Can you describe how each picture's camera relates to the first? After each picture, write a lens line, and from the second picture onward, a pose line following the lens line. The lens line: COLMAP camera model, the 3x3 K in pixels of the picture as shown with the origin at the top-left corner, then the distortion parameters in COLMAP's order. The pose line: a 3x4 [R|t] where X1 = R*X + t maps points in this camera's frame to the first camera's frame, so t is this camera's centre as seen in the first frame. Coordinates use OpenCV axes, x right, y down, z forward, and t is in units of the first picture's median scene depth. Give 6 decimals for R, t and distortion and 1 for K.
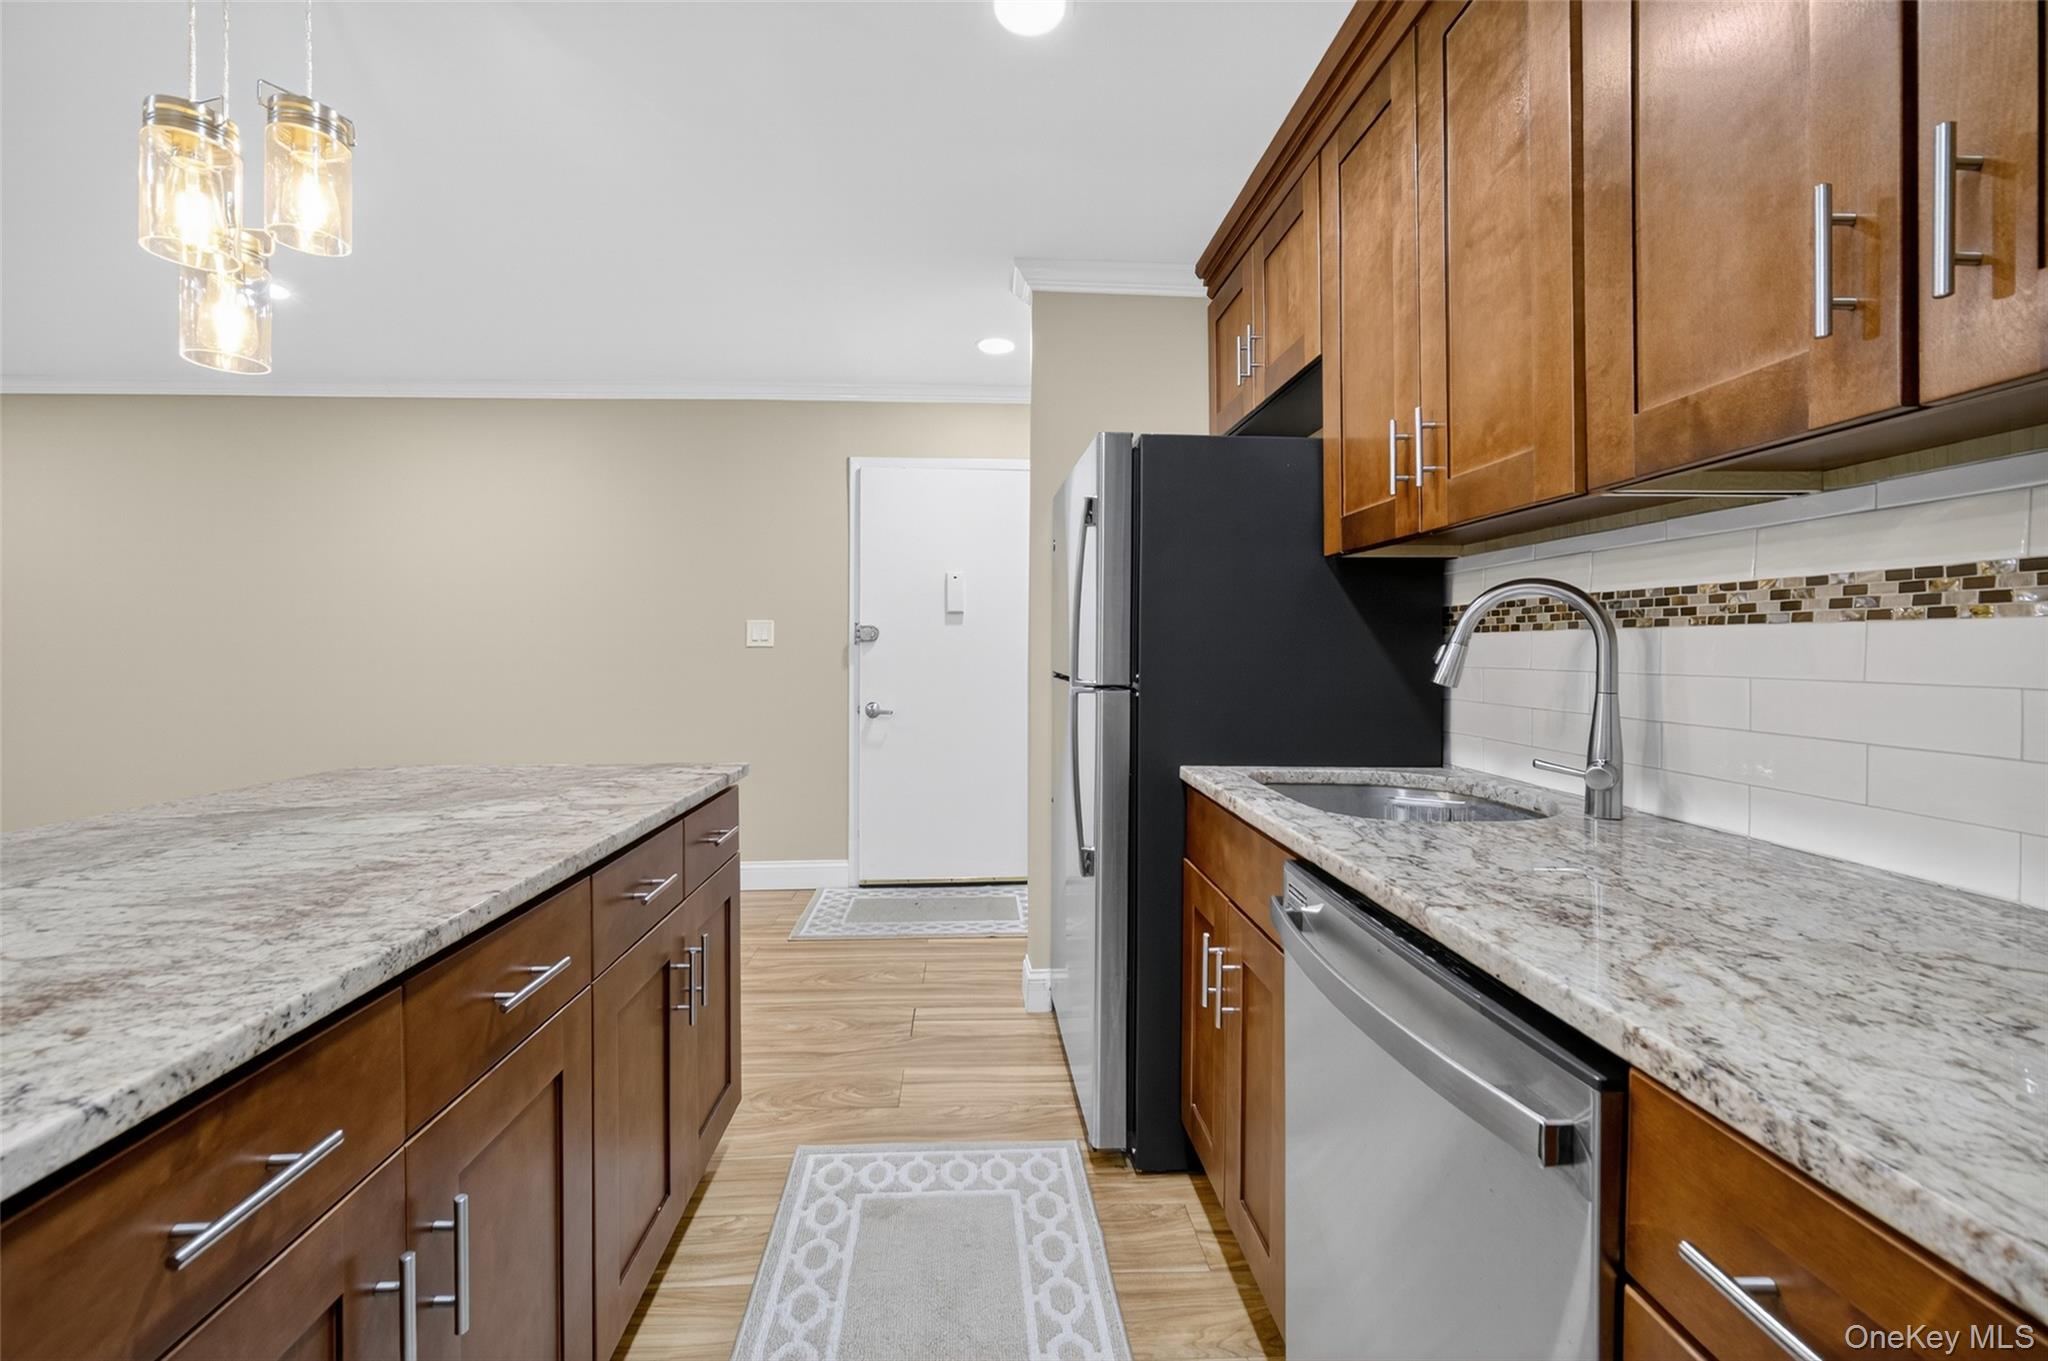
lens RADIAL K [[812.6, 0, 1009.8], [0, 812.6, 658.0], [0, 0, 1]] dist [-0.003644, -0.000641]
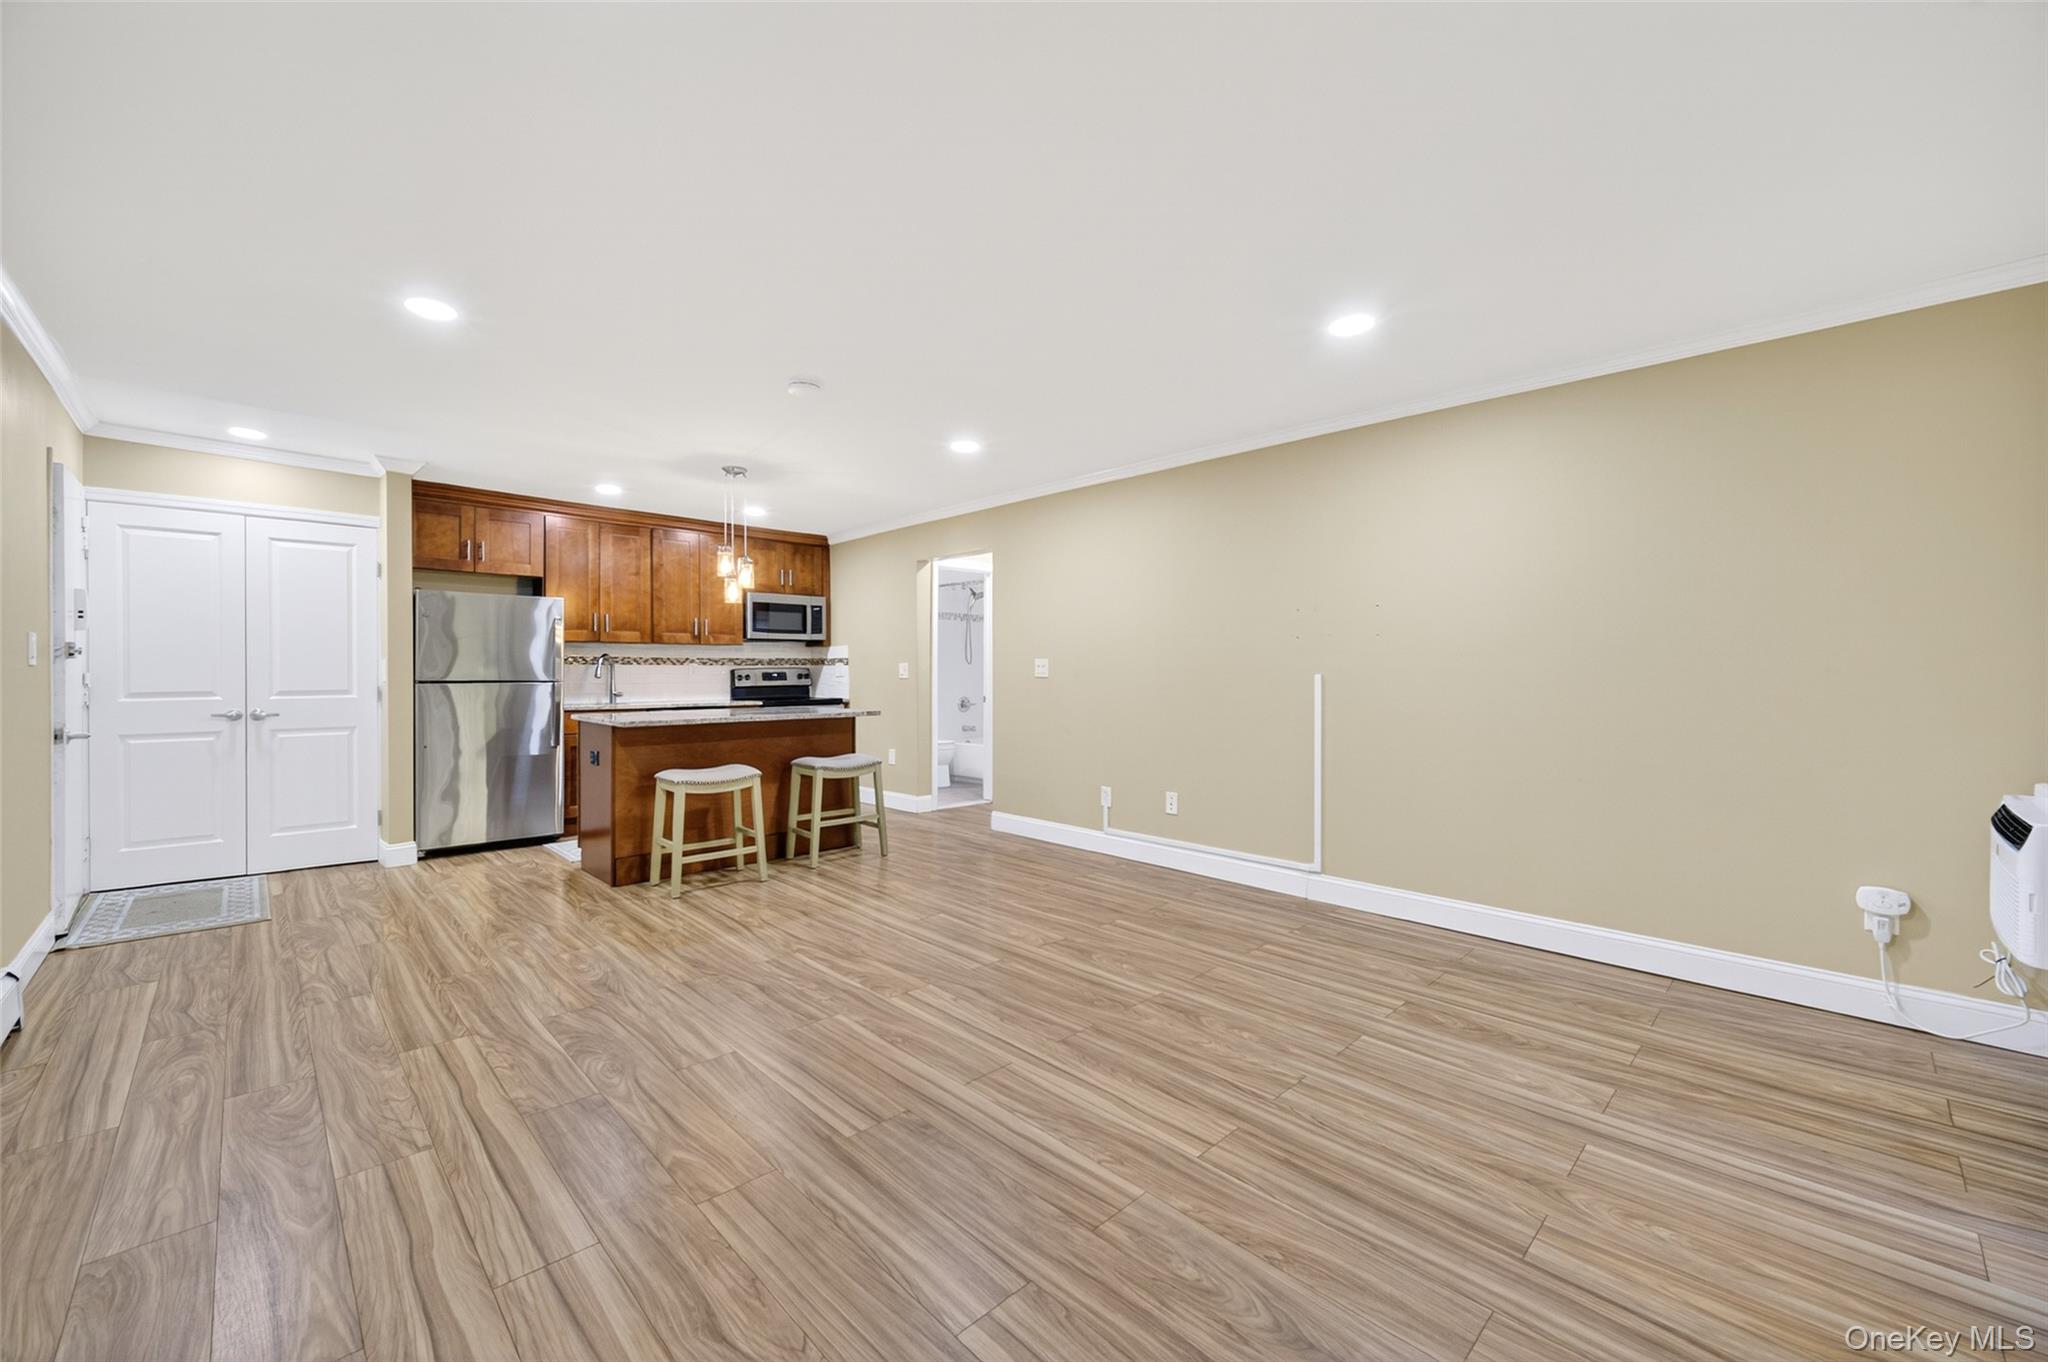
lens RADIAL K [[806.4, 0, 1014.4], [0, 806.4, 671.9], [0, 0, 1]] dist [-0.000922, -0.000369]
pose [[-0.650892, 0.000231, 0.759170, -3.788480], [0.008213, 0.999944, 0.006738, -0.005000], [-0.759126, 0.010621, -0.650858, 1.938982]]
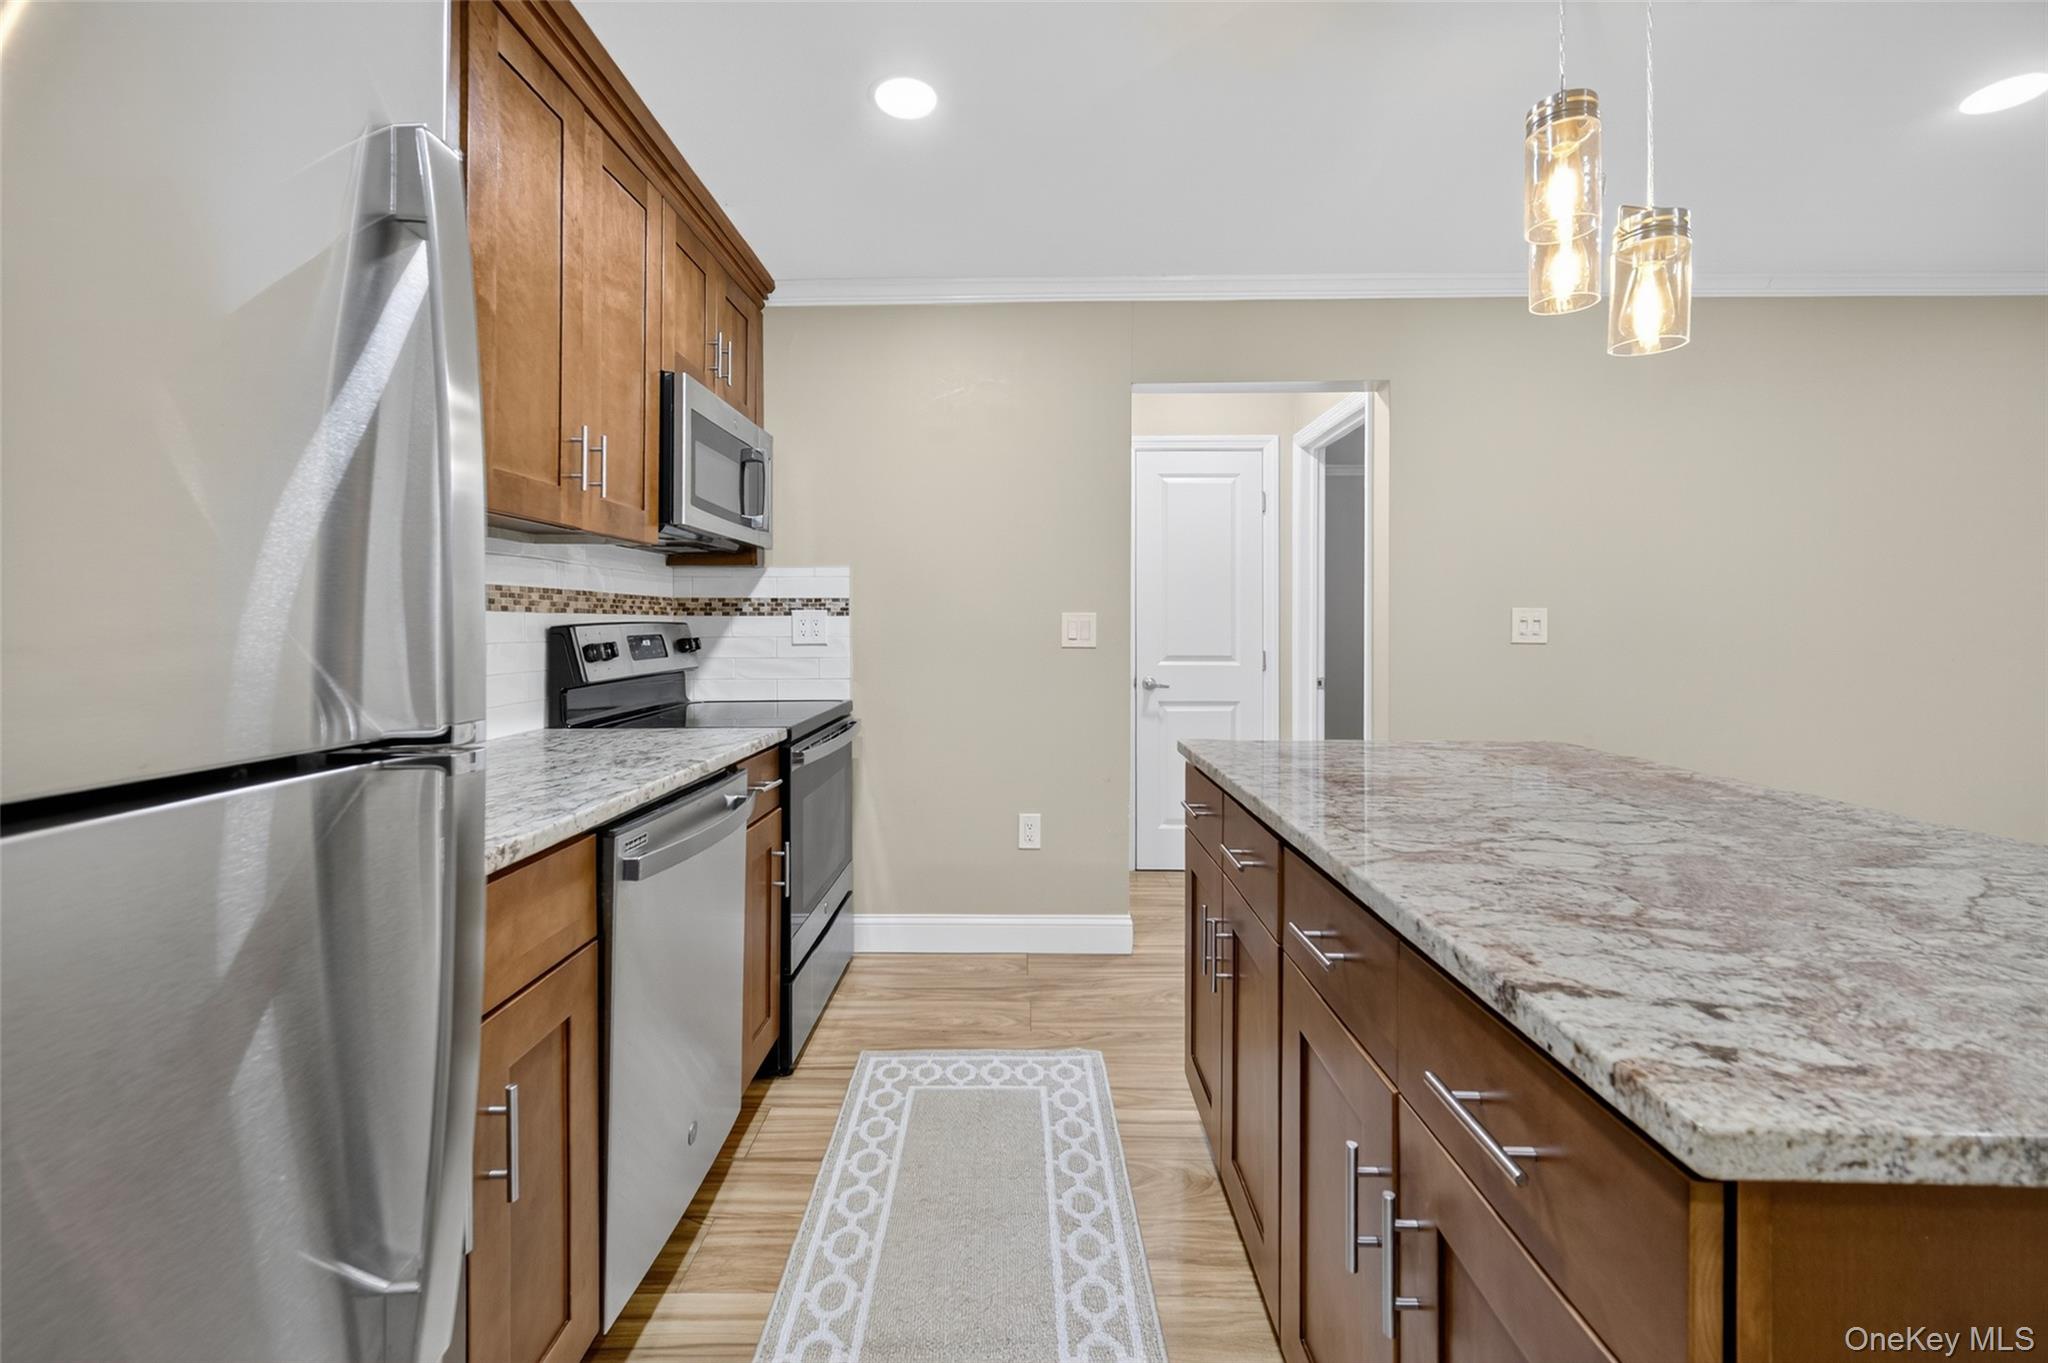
lens RADIAL K [[828.2, 0, 1009.2], [0, 828.2, 623.1], [0, 0, 1]] dist [-0.000756, -0.000127]
pose [[-0.997443, 0.000799, 0.071457, -0.179843], [0.001138, 0.999988, 0.004708, -0.011550], [-0.071452, 0.004777, -0.997433, 1.528046]]
